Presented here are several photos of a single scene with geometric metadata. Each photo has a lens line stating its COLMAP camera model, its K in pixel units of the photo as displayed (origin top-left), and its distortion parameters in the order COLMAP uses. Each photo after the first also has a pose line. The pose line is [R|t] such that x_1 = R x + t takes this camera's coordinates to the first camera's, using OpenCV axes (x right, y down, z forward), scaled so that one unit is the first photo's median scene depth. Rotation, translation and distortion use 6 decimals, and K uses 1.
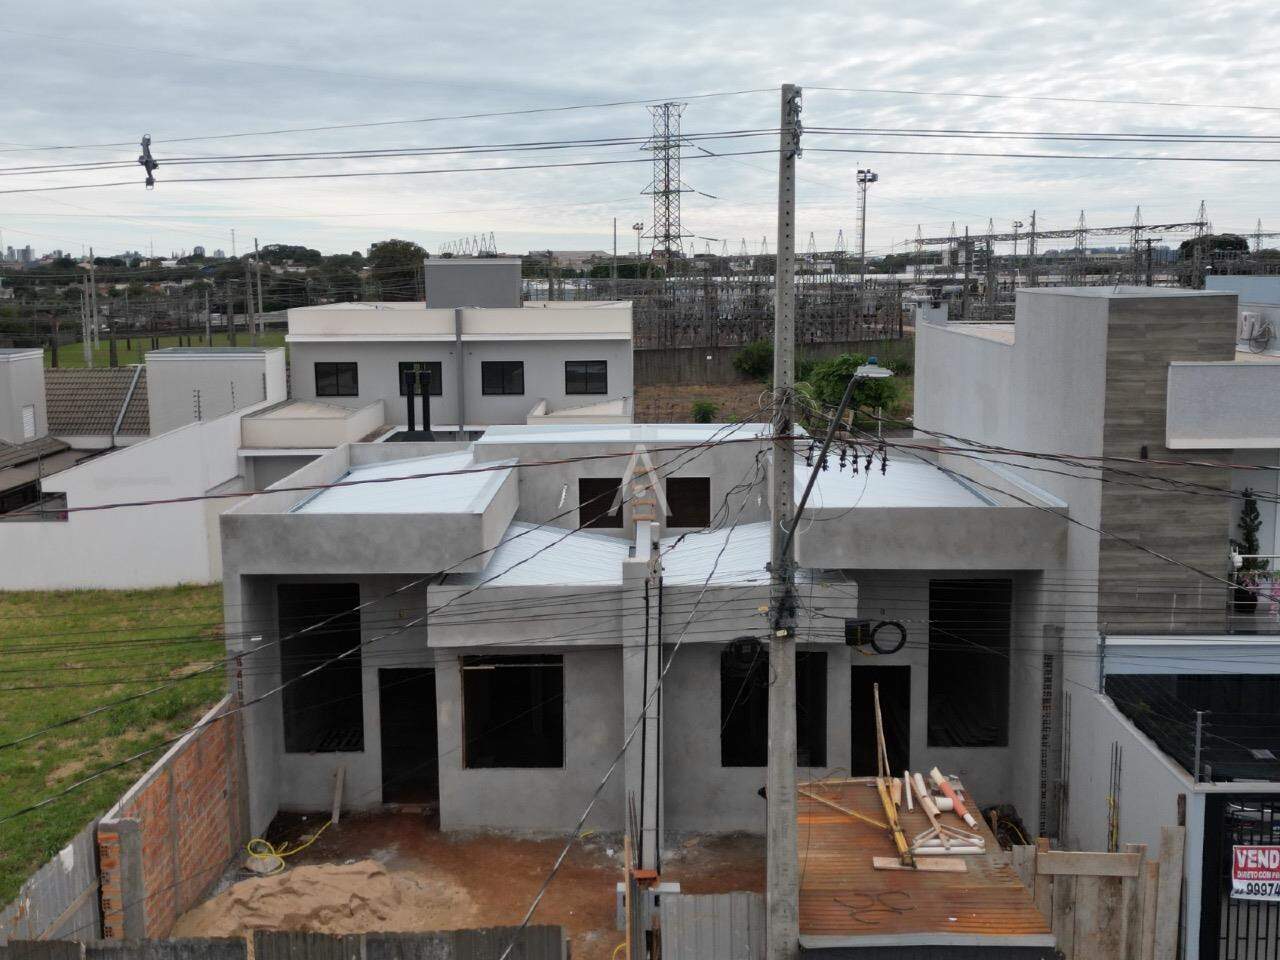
lens RADIAL K [[1435.7, 0, 637.1], [0, 1435.7, 474.2], [0, 0, 1]] dist [0.094028, -0.166124]
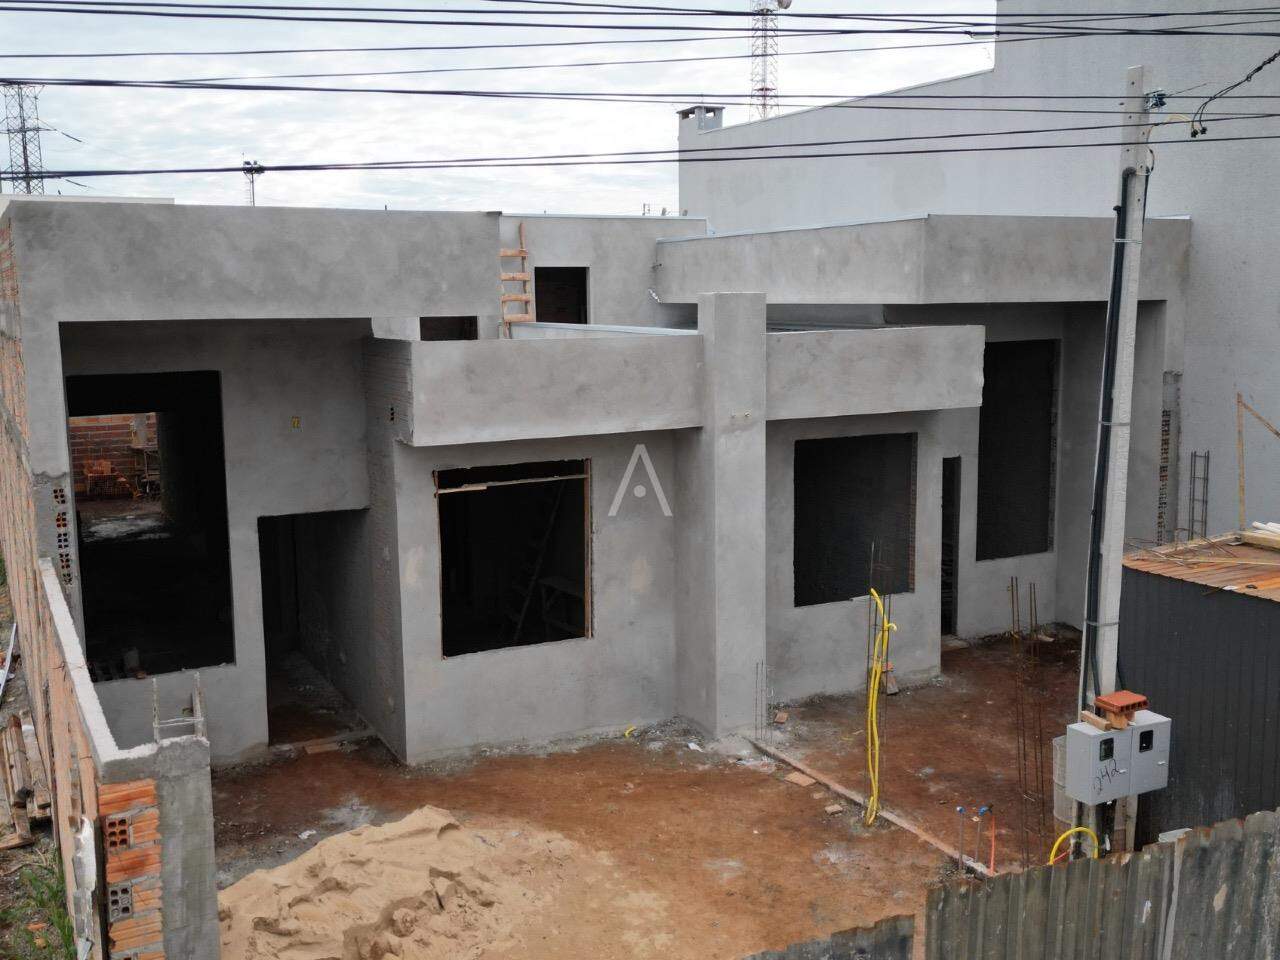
lens RADIAL K [[1305.9, 0, 637.7], [0, 1305.9, 479.5], [0, 0, 1]] dist [0.088950, -0.131183]
pose [[0.886675, -0.067799, 0.457395, -0.320952], [0.069872, 0.997479, 0.012405, 0.138279], [-0.457083, 0.020960, 0.889177, 0.504061]]
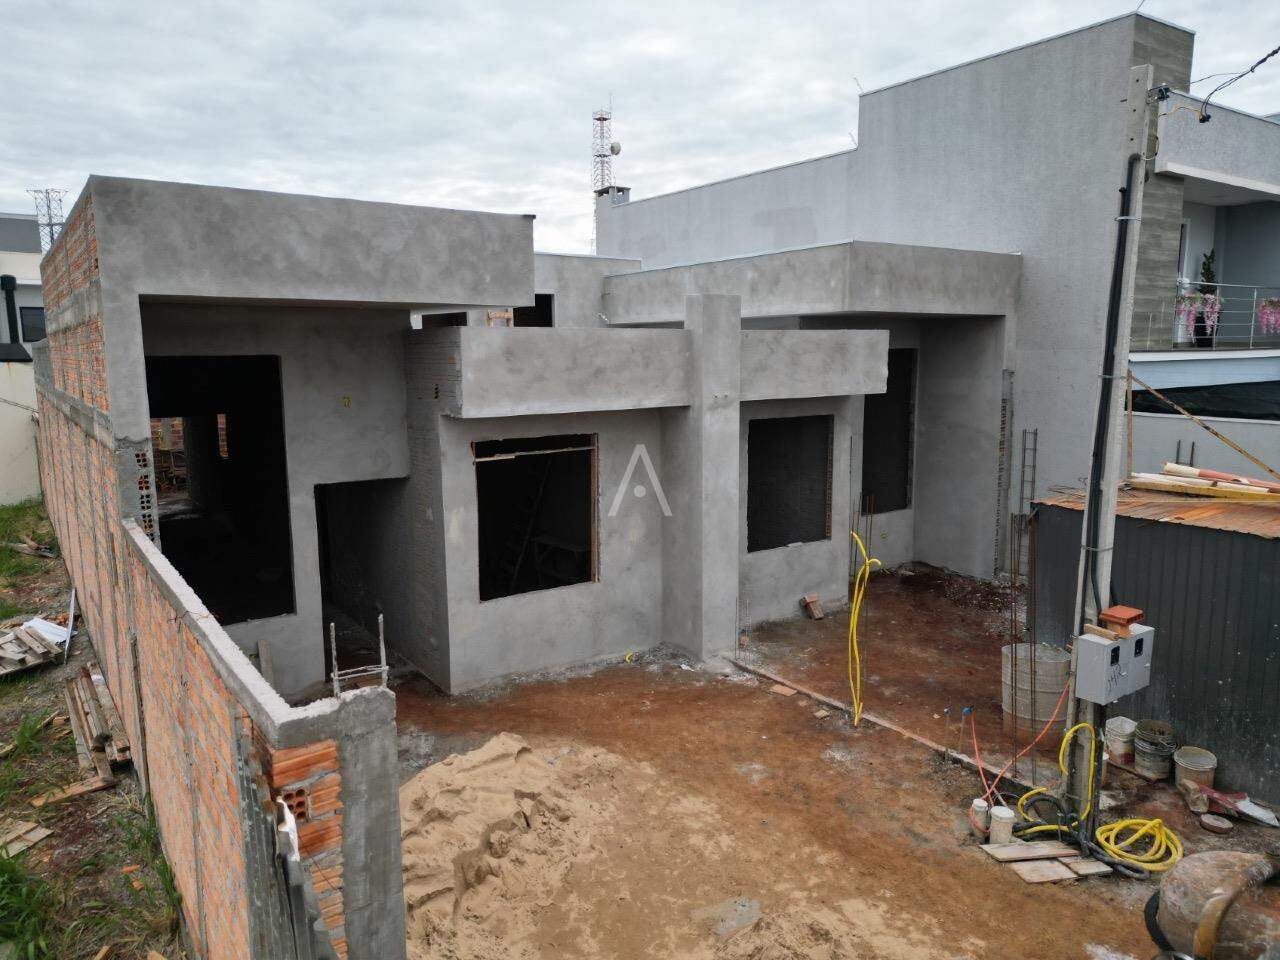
lens RADIAL K [[894.5, 0, 640.0], [0, 894.5, 480.0], [0, 0, 1]] dist [0.062373, -0.058713]
pose [[0.813291, -0.082101, 0.576035, -0.334120], [0.084229, 0.996180, 0.023062, 0.151731], [-0.575728, 0.029762, 0.817100, 0.634445]]
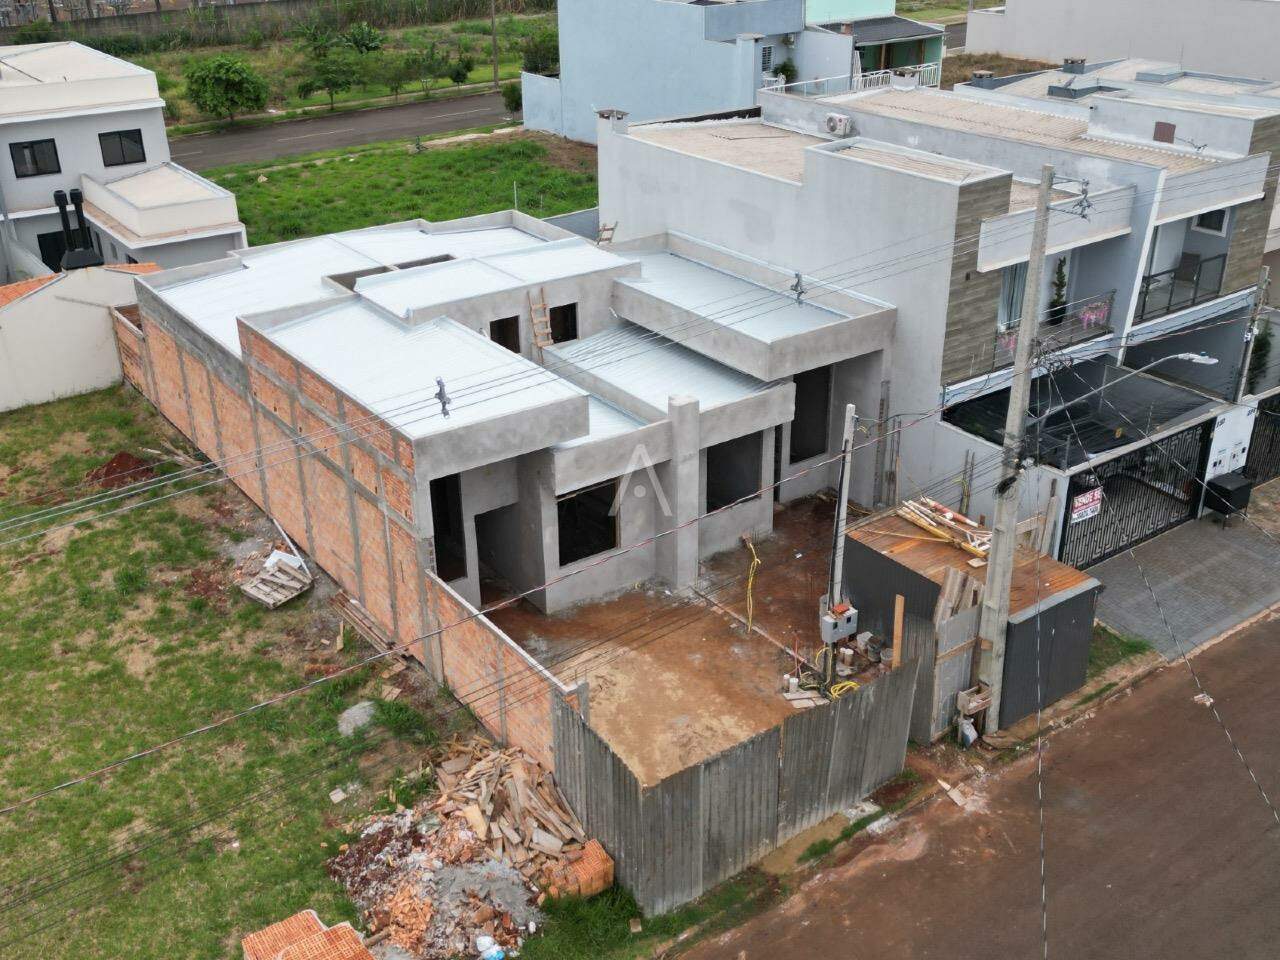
lens RADIAL K [[1305.9, 0, 637.7], [0, 1305.9, 479.5], [0, 0, 1]] dist [0.088950, -0.131183]
pose [[0.807523, -0.255941, 0.531414, -0.759004], [0.087571, 0.942990, 0.321095, -0.291892], [-0.583299, -0.212755, 0.783899, -0.002723]]
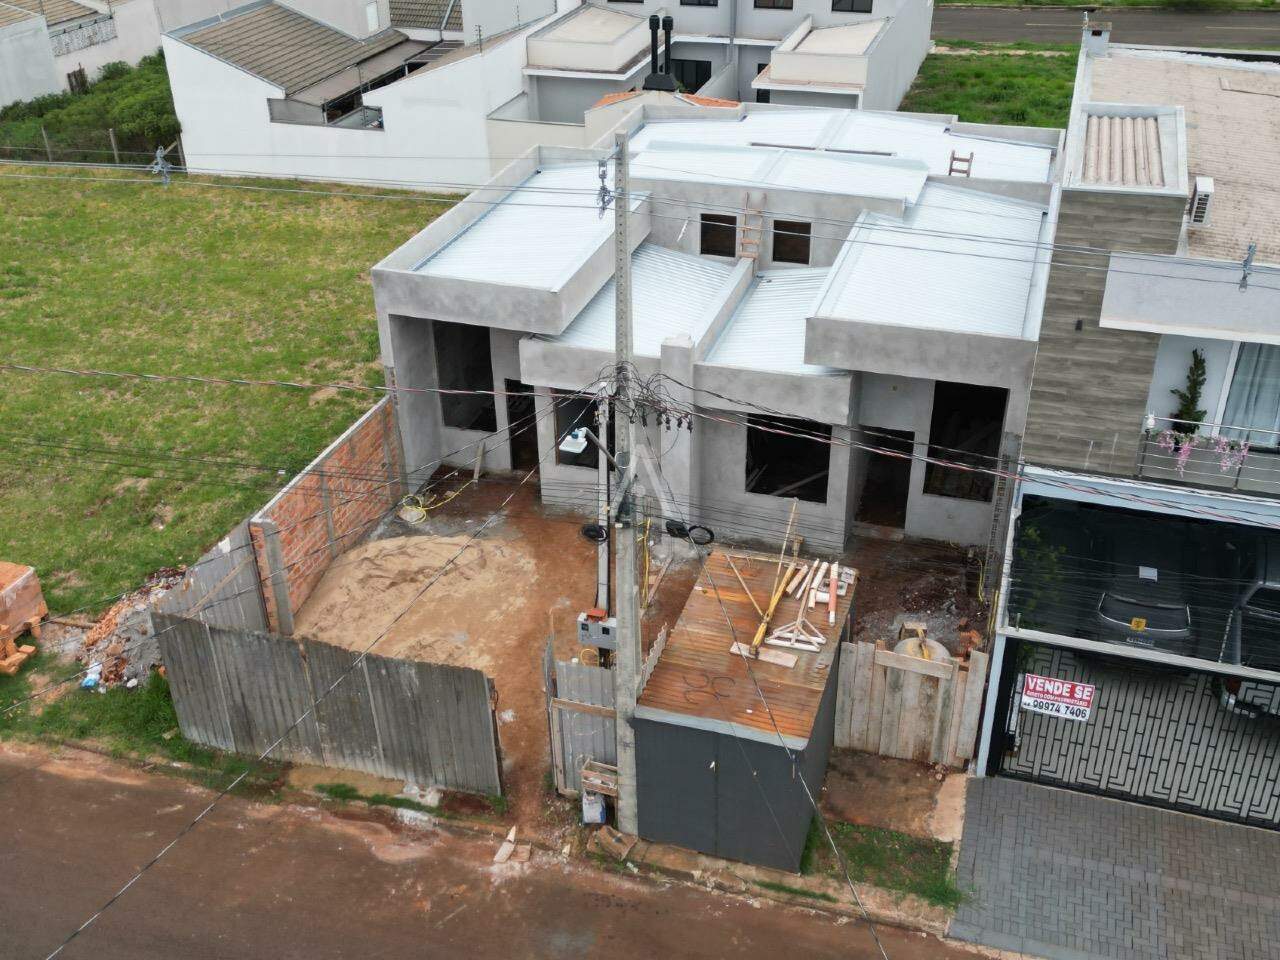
lens RADIAL K [[1305.9, 0, 637.7], [0, 1305.9, 479.5], [0, 0, 1]] dist [0.088950, -0.131183]
pose [[0.955838, 0.146056, -0.255032, 0.282520], [-0.038117, 0.922048, 0.385195, -0.271141], [0.291411, -0.358463, 0.886896, -0.057791]]
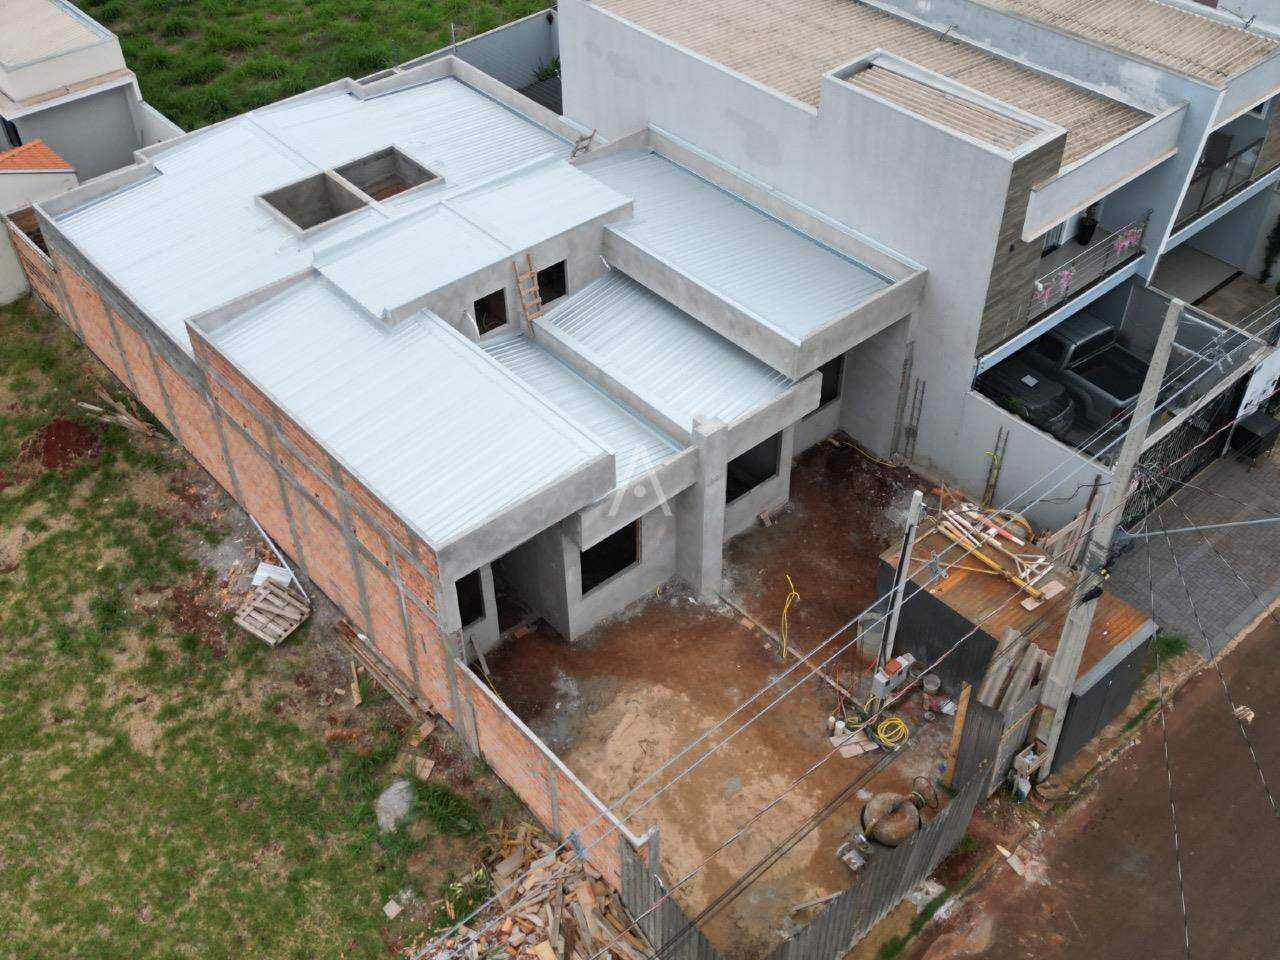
lens RADIAL K [[1305.9, 0, 637.7], [0, 1305.9, 479.5], [0, 0, 1]] dist [0.088950, -0.131183]
pose [[0.748274, -0.445715, 0.491350, -0.662762], [0.099151, 0.807487, 0.581493, -0.607151], [-0.655939, -0.386398, 0.648414, 0.268230]]
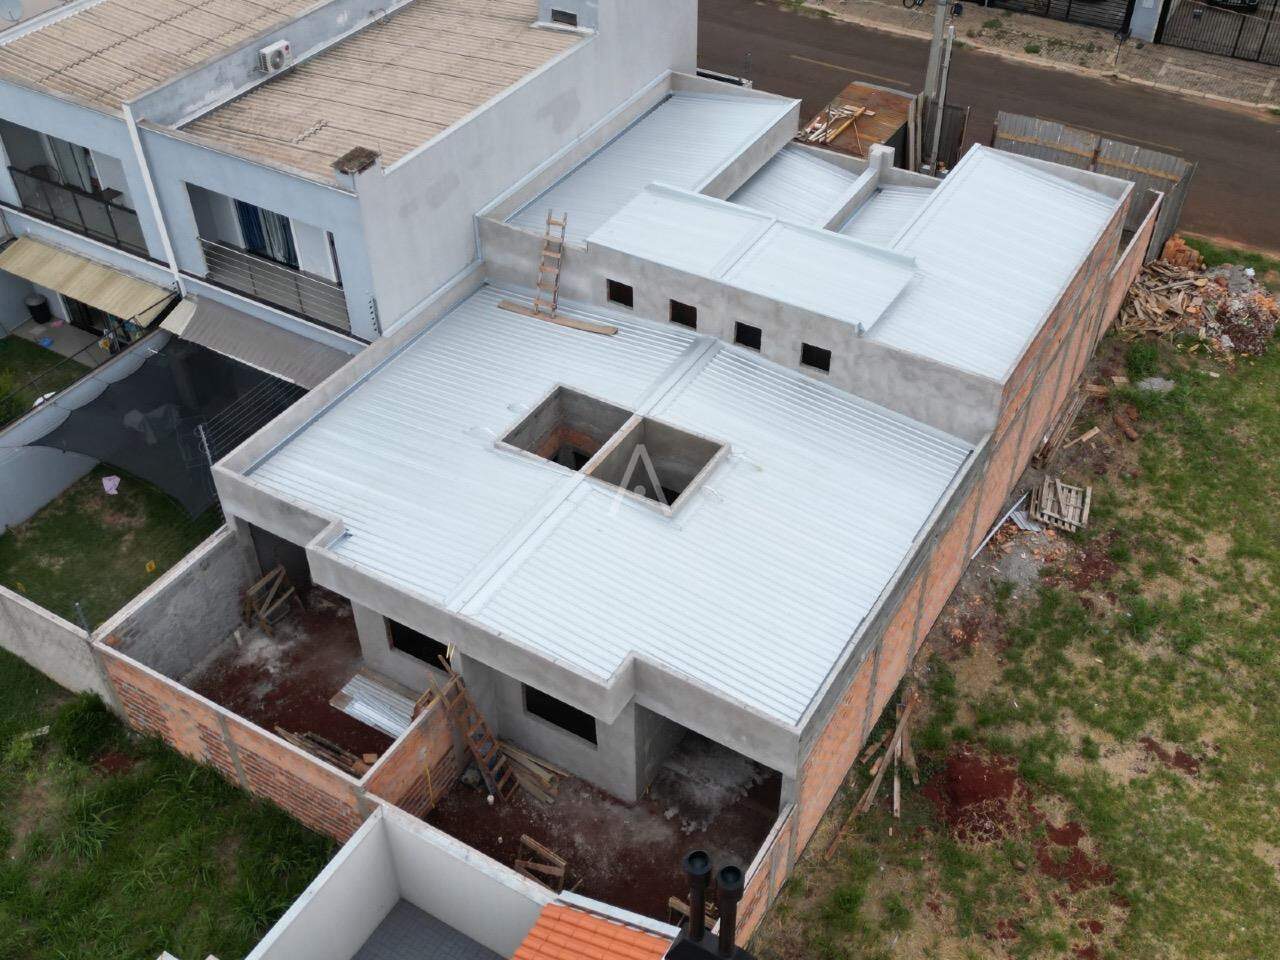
lens RADIAL K [[1305.9, 0, 637.7], [0, 1305.9, 479.5], [0, 0, 1]] dist [0.088950, -0.131183]
pose [[-0.860170, -0.321928, 0.395563, -0.509111], [0.094525, 0.661532, 0.743936, -0.900090], [-0.501171, 0.677302, -0.538600, 2.321073]]
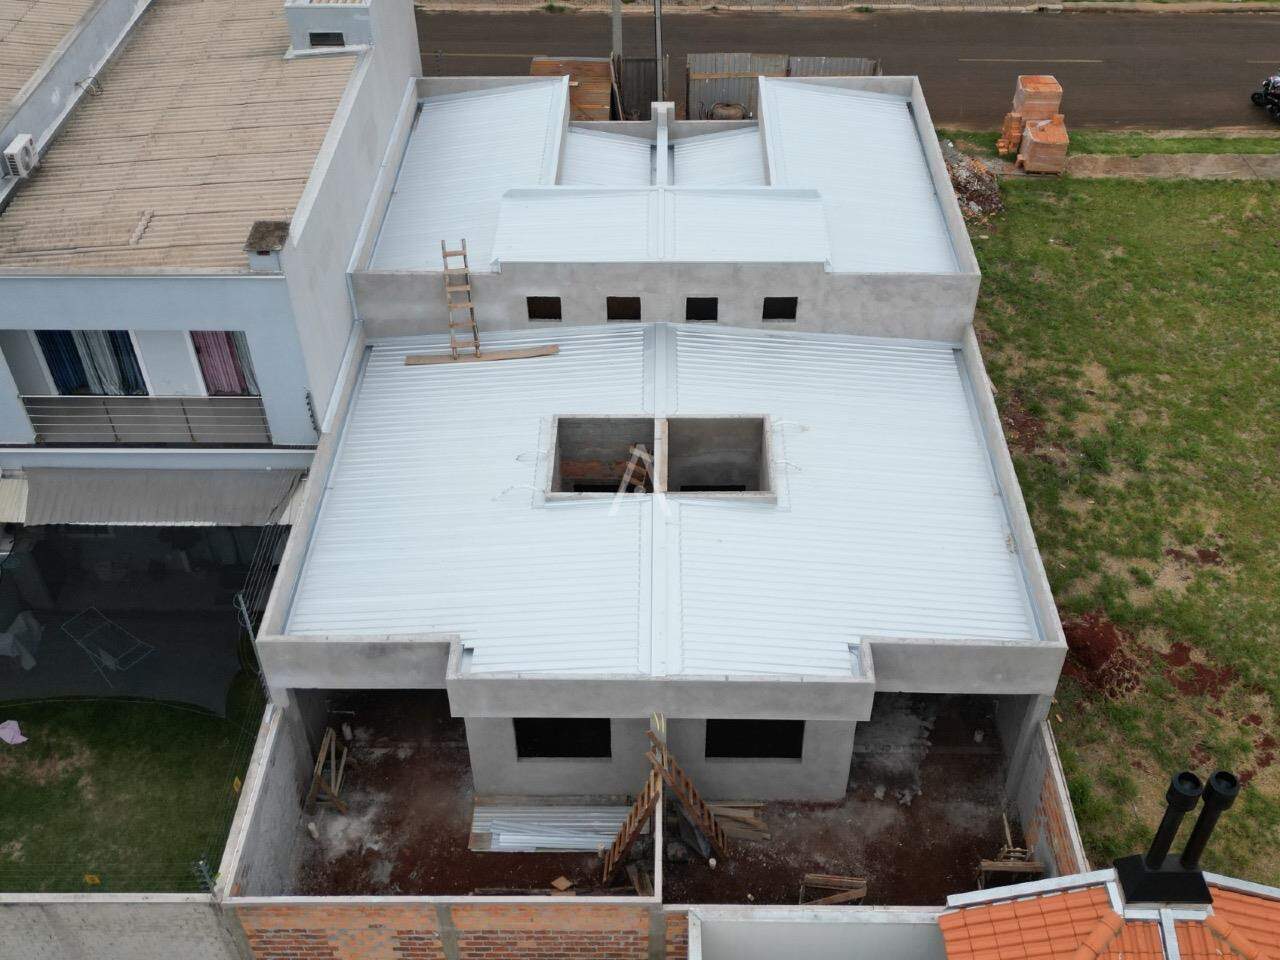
lens RADIAL K [[1305.9, 0, 637.7], [0, 1305.9, 479.5], [0, 0, 1]] dist [0.088950, -0.131183]
pose [[-0.999743, 0.010286, 0.020205, 0.006662], [0.022084, 0.643559, 0.765078, -0.862752], [-0.005133, 0.765327, -0.643621, 2.393947]]
